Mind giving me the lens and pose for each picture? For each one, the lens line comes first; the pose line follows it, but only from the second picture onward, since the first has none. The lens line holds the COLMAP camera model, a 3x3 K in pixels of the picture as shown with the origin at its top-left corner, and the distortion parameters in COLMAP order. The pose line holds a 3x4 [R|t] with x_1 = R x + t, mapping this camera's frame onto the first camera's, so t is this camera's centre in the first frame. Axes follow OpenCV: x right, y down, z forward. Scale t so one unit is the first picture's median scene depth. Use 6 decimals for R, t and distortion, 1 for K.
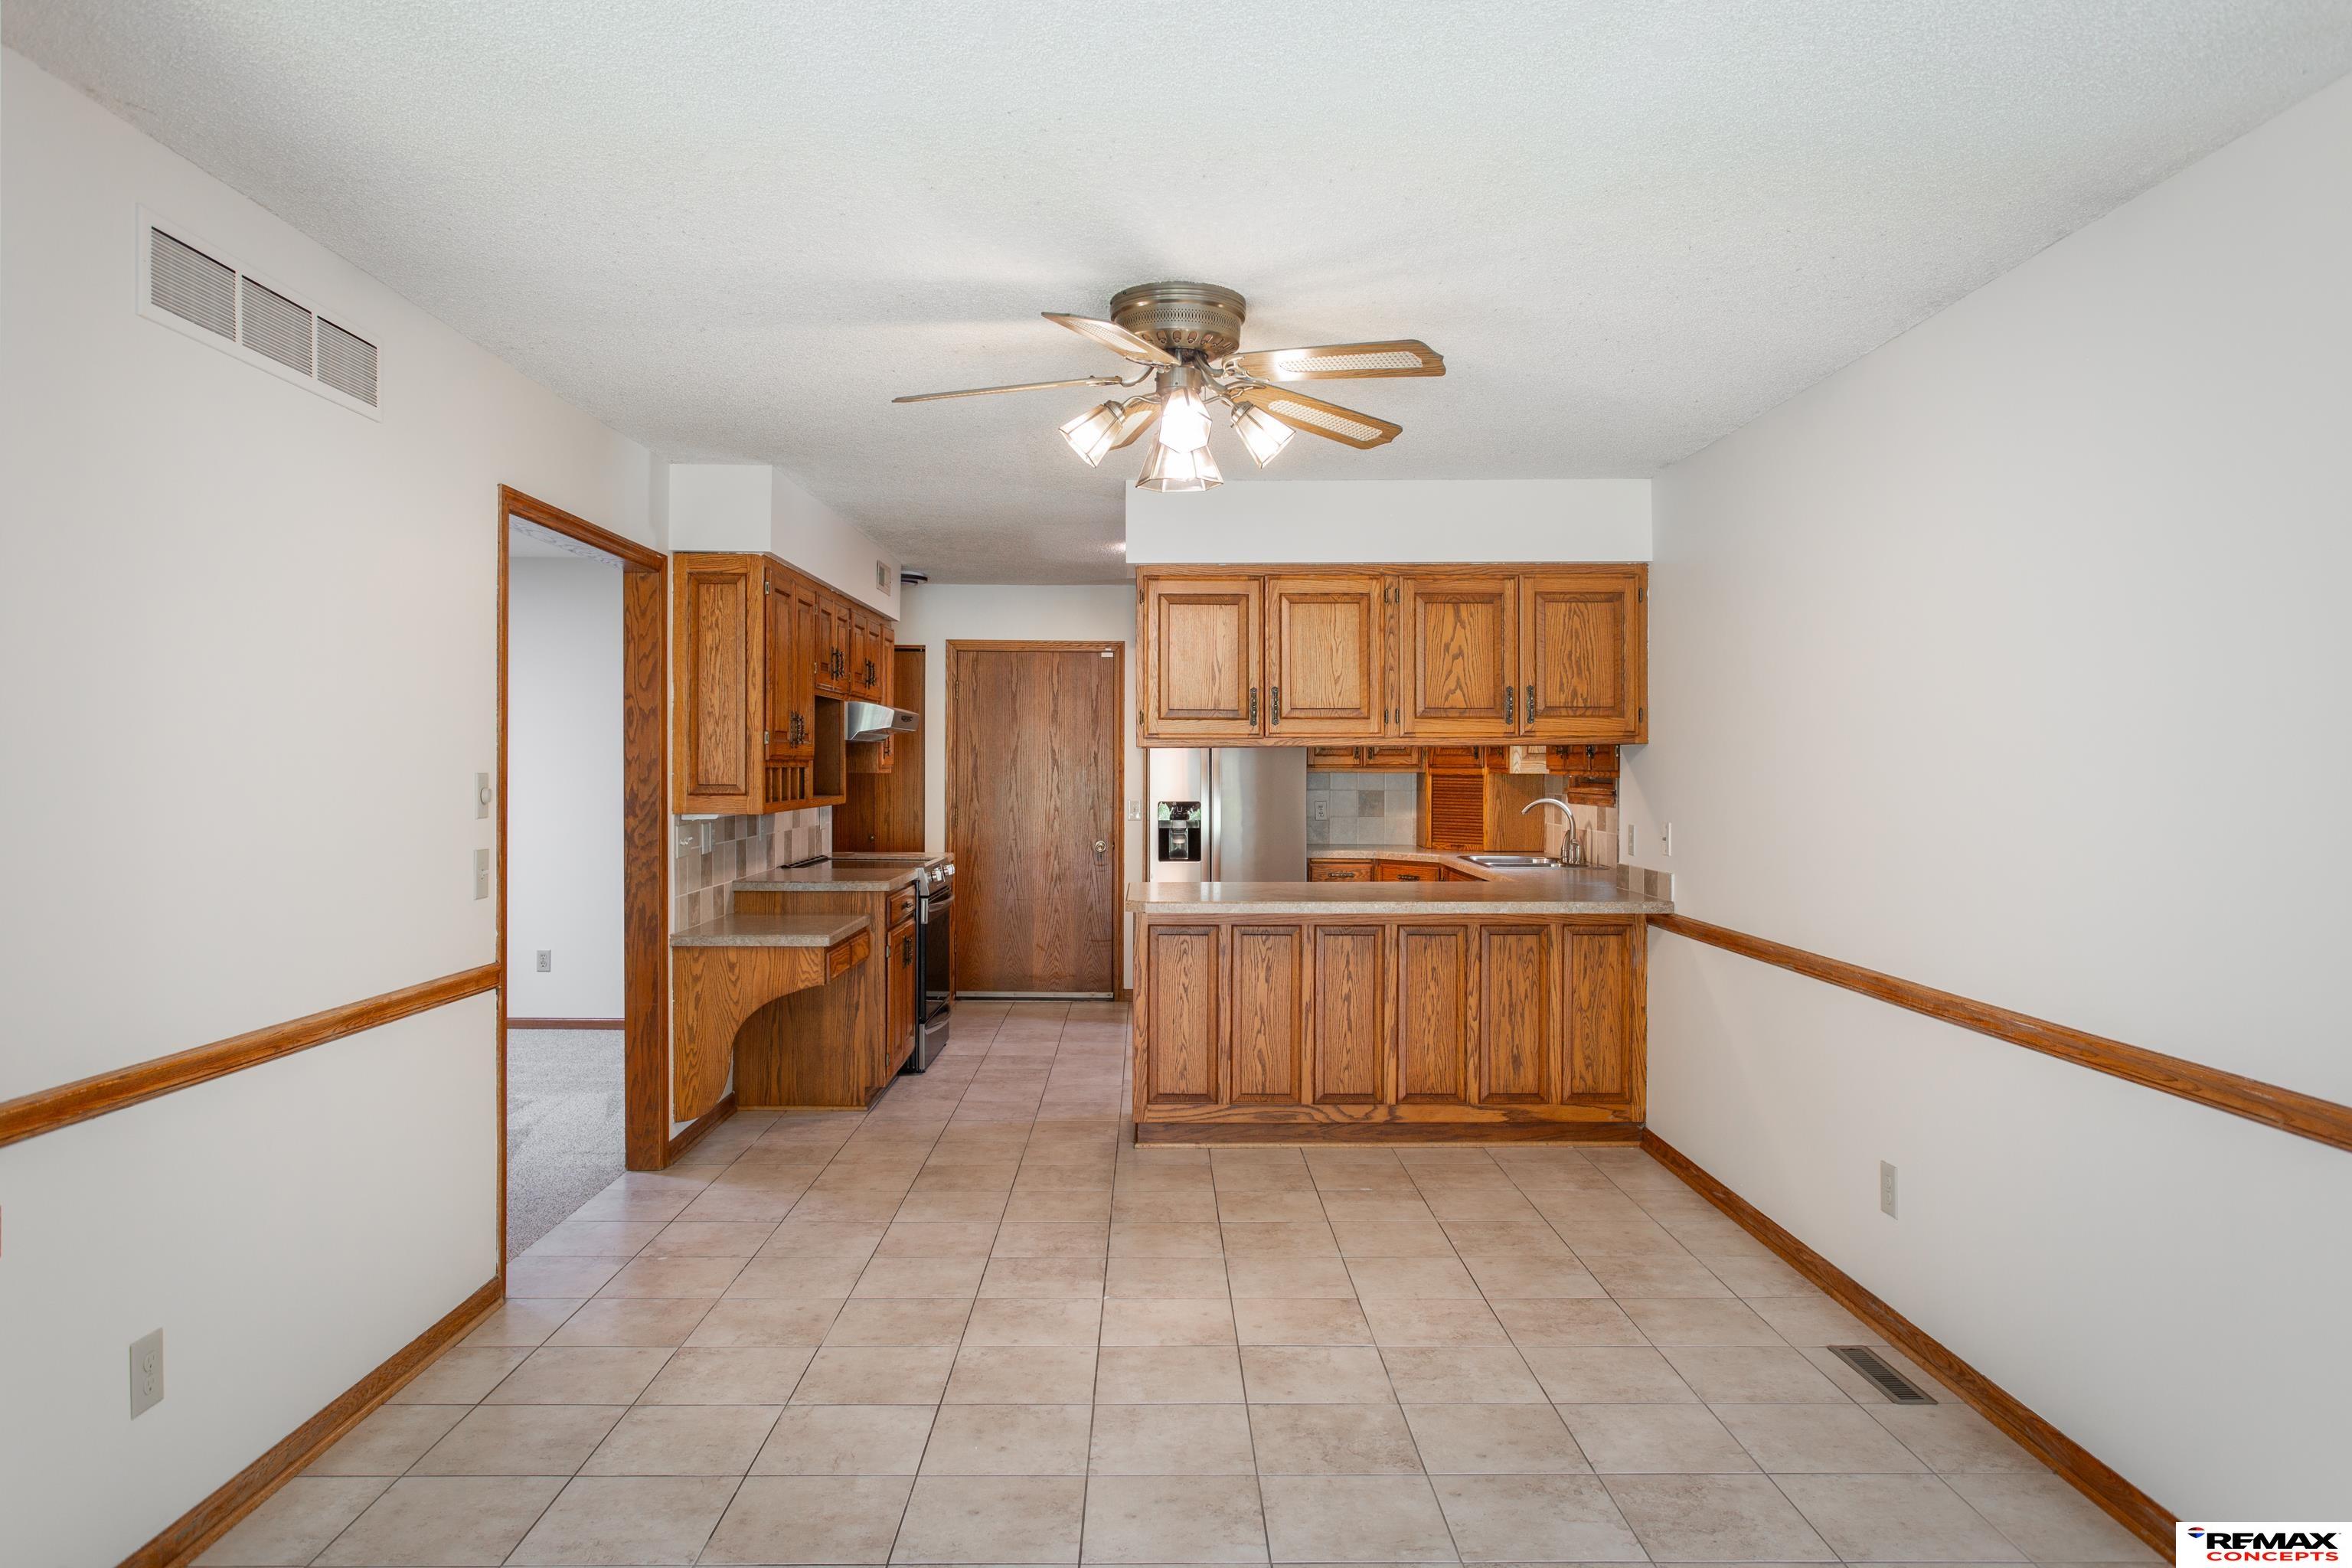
lens RADIAL K [[1532.6, 0, 1184.8], [0, 1532.6, 774.2], [0, 0, 1]] dist [-0.003938, -0.003547]
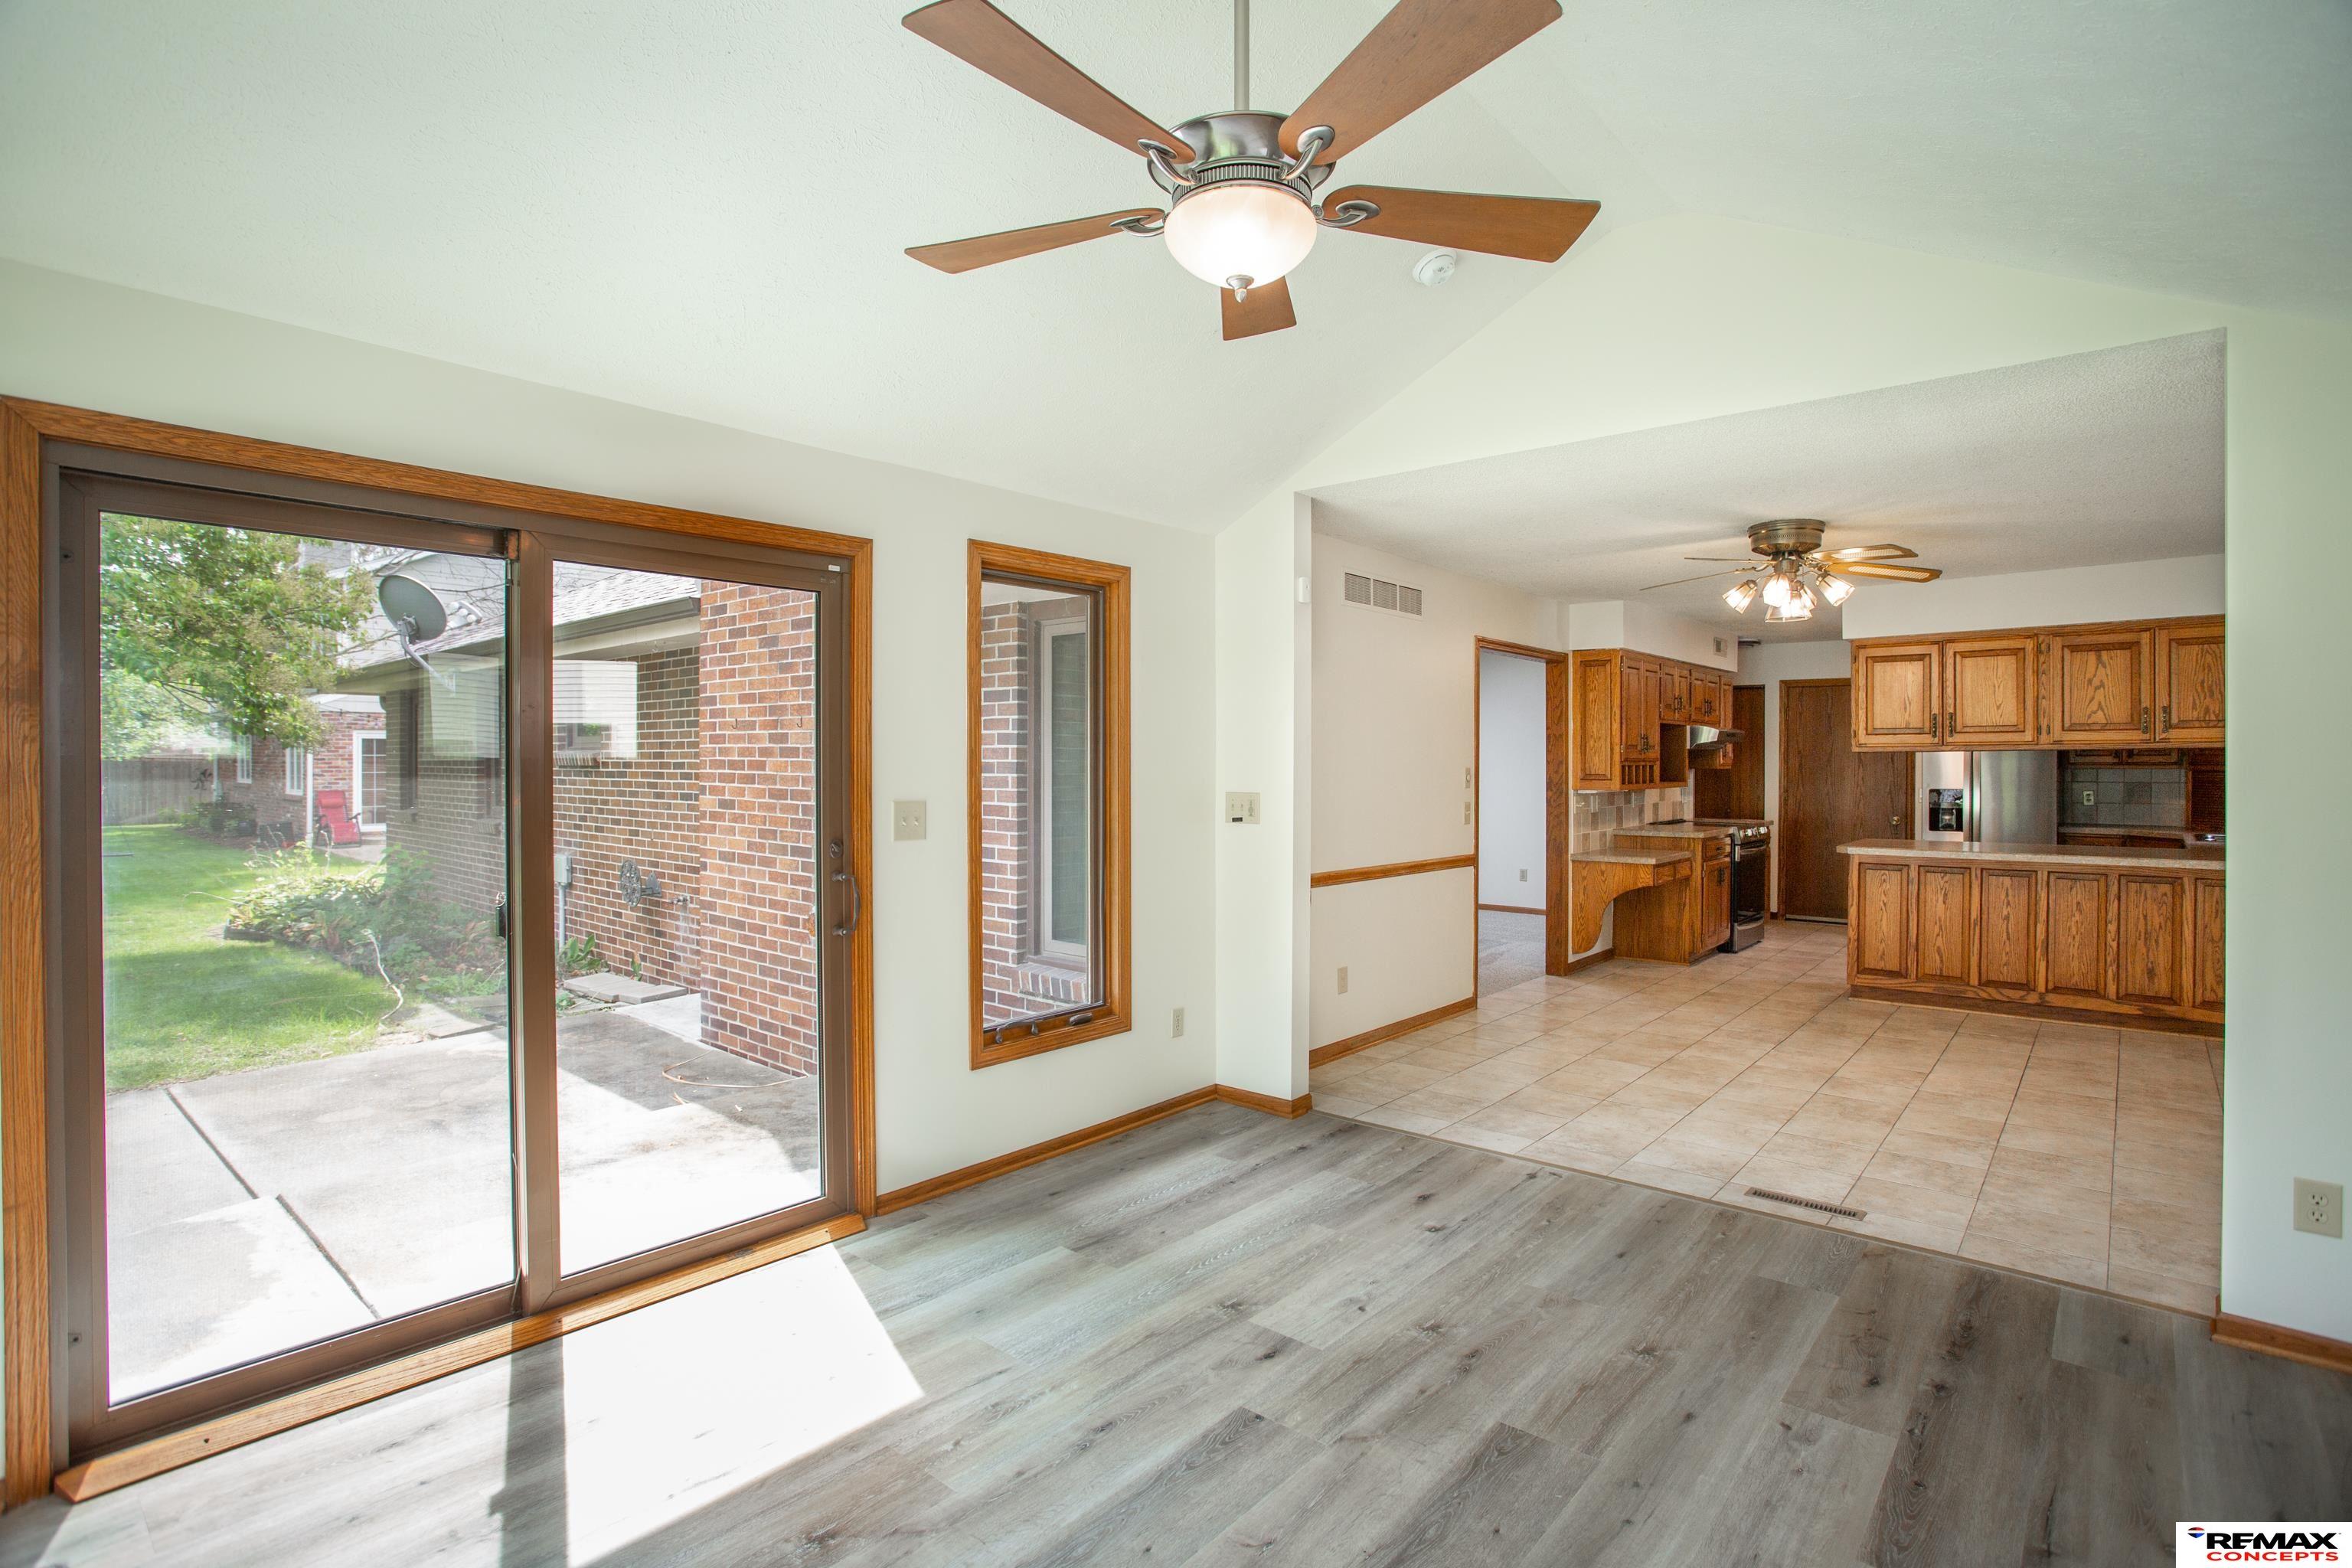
lens RADIAL K [[1155.4, 0, 1171.3], [0, 1155.4, 775.2], [0, 0, 1]] dist [-0.047987, 0.014947]
pose [[0.744470, 0.003910, -0.667644, 0.235047], [-0.001036, 0.999988, 0.004702, 0.001600], [0.667655, -0.002809, 0.744466, -0.370980]]
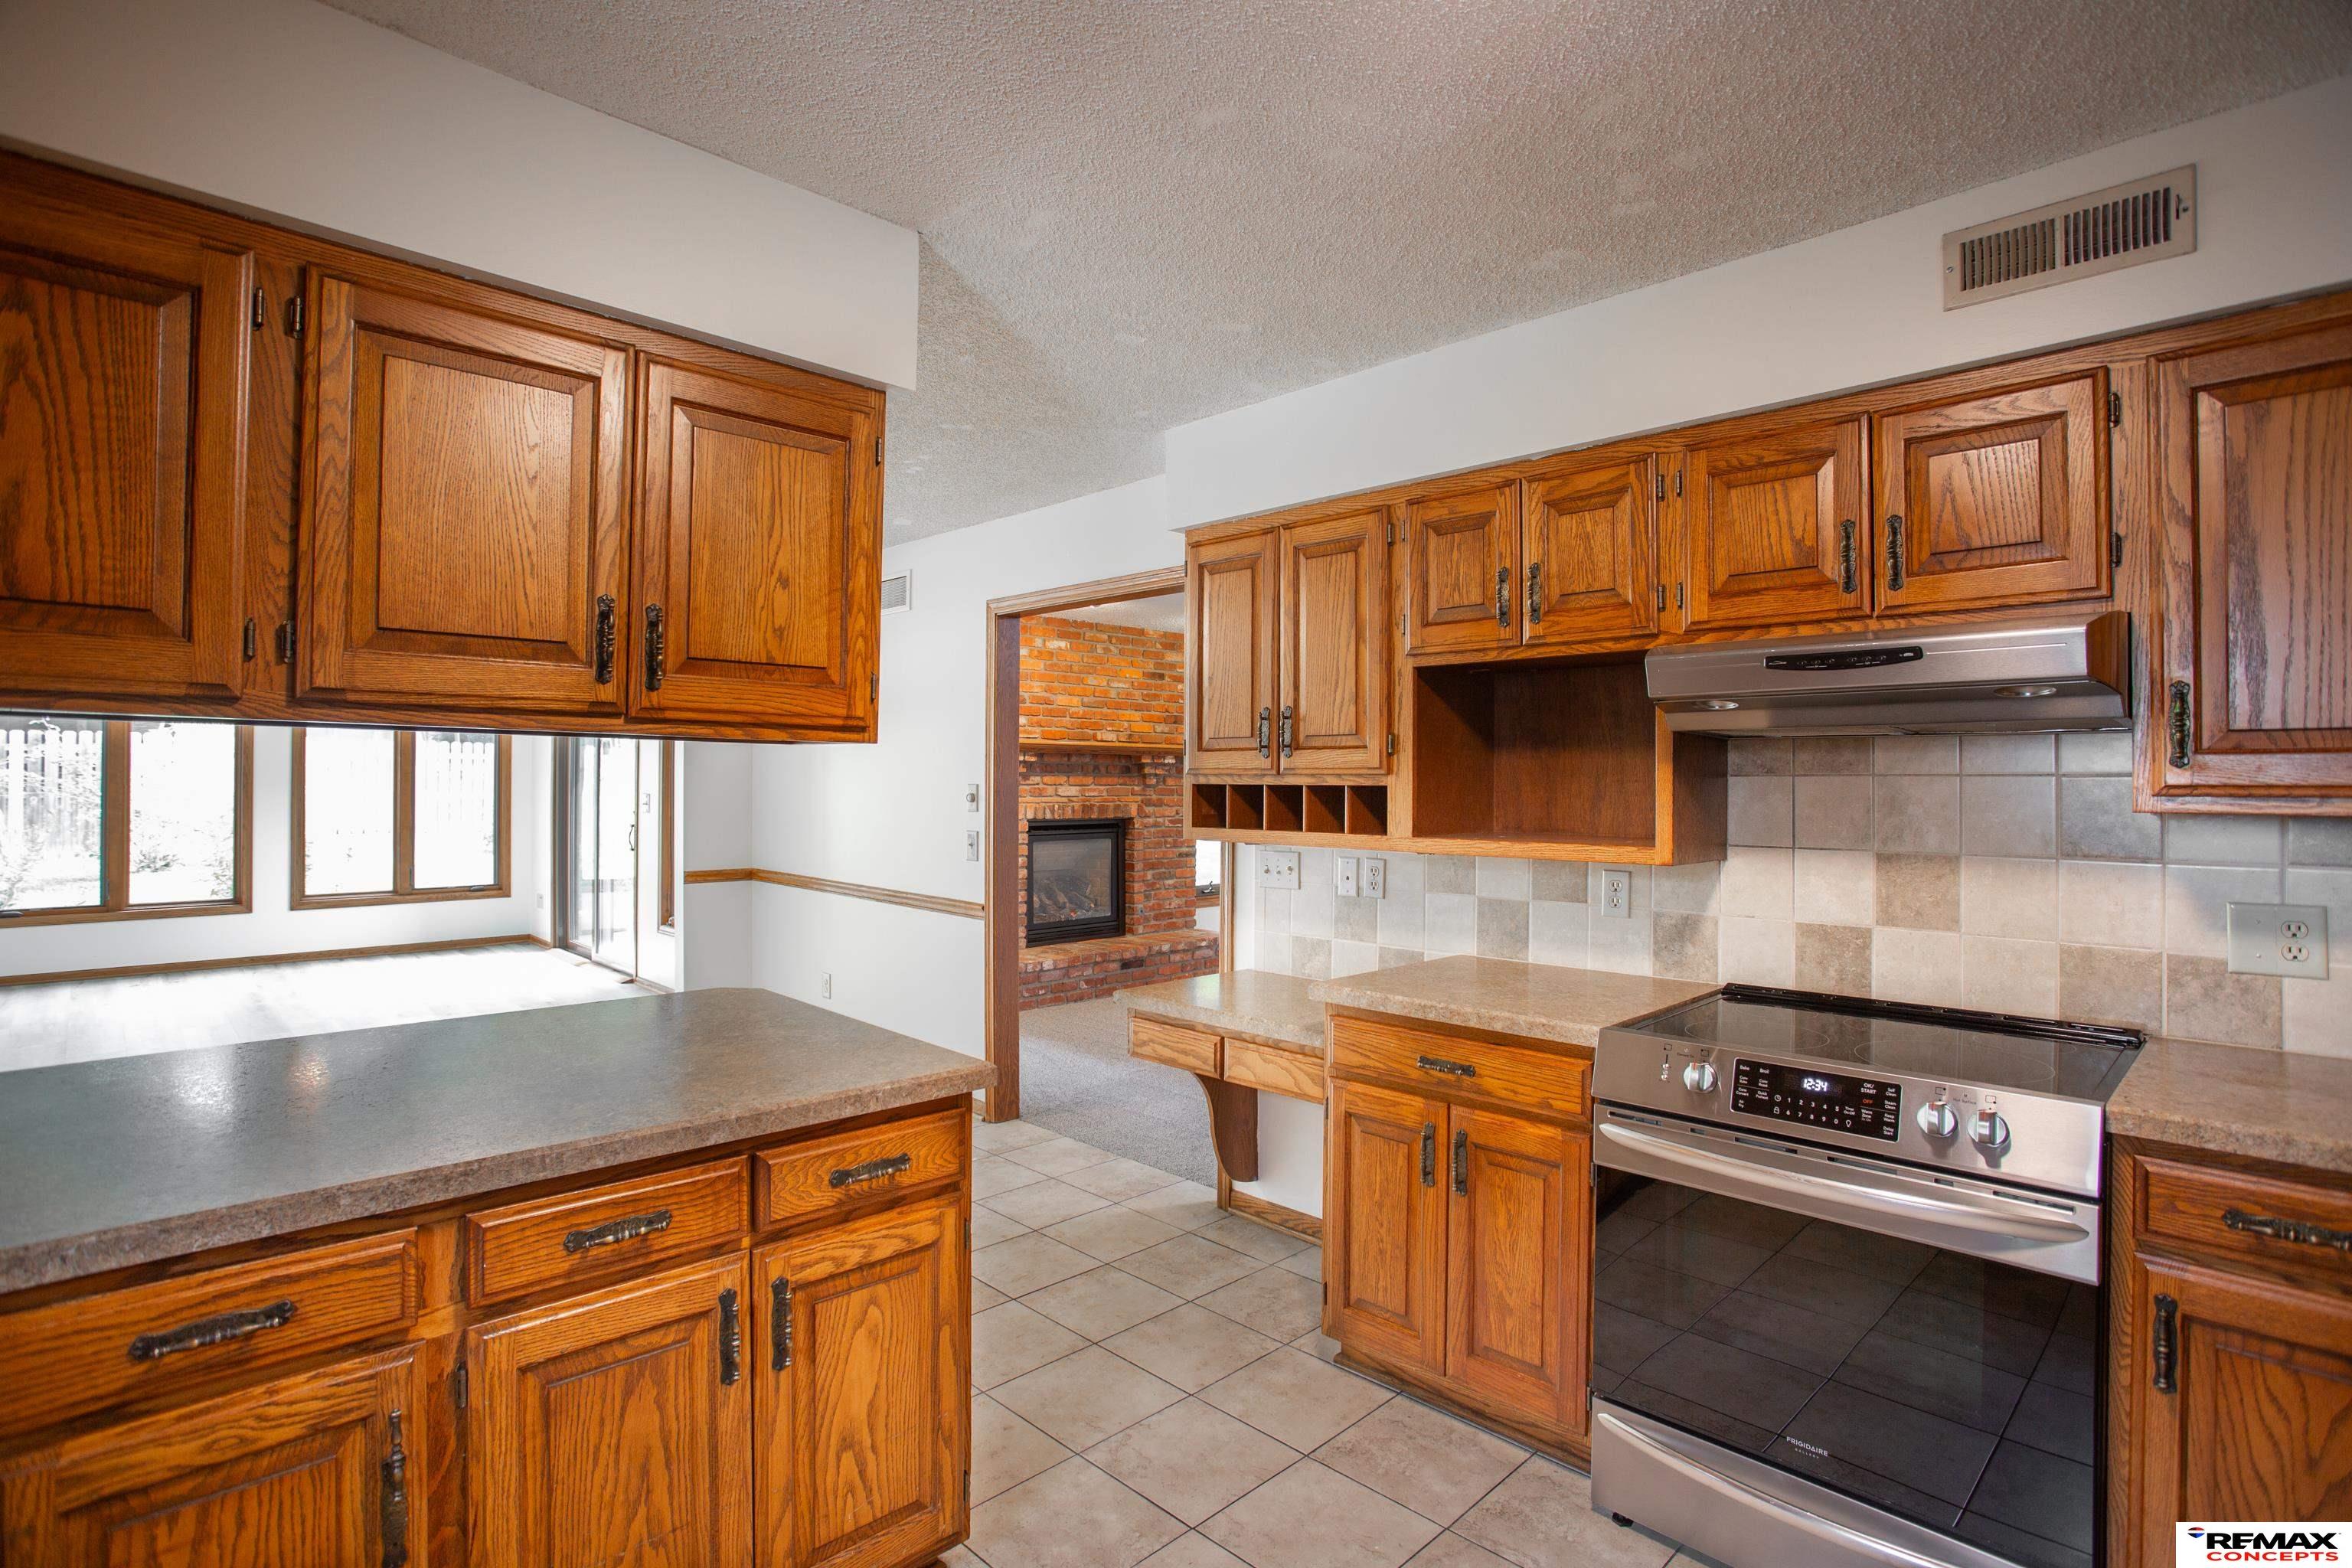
lens RADIAL K [[1155.4, 0, 1144.7], [0, 1155.4, 767.1], [0, 0, 1]] dist [-0.047987, 0.014947]
pose [[-0.730028, -0.012892, -0.683295, 0.168916], [-0.008723, 0.999916, -0.009547, -0.007461], [0.683361, -0.001009, -0.730080, 1.399700]]
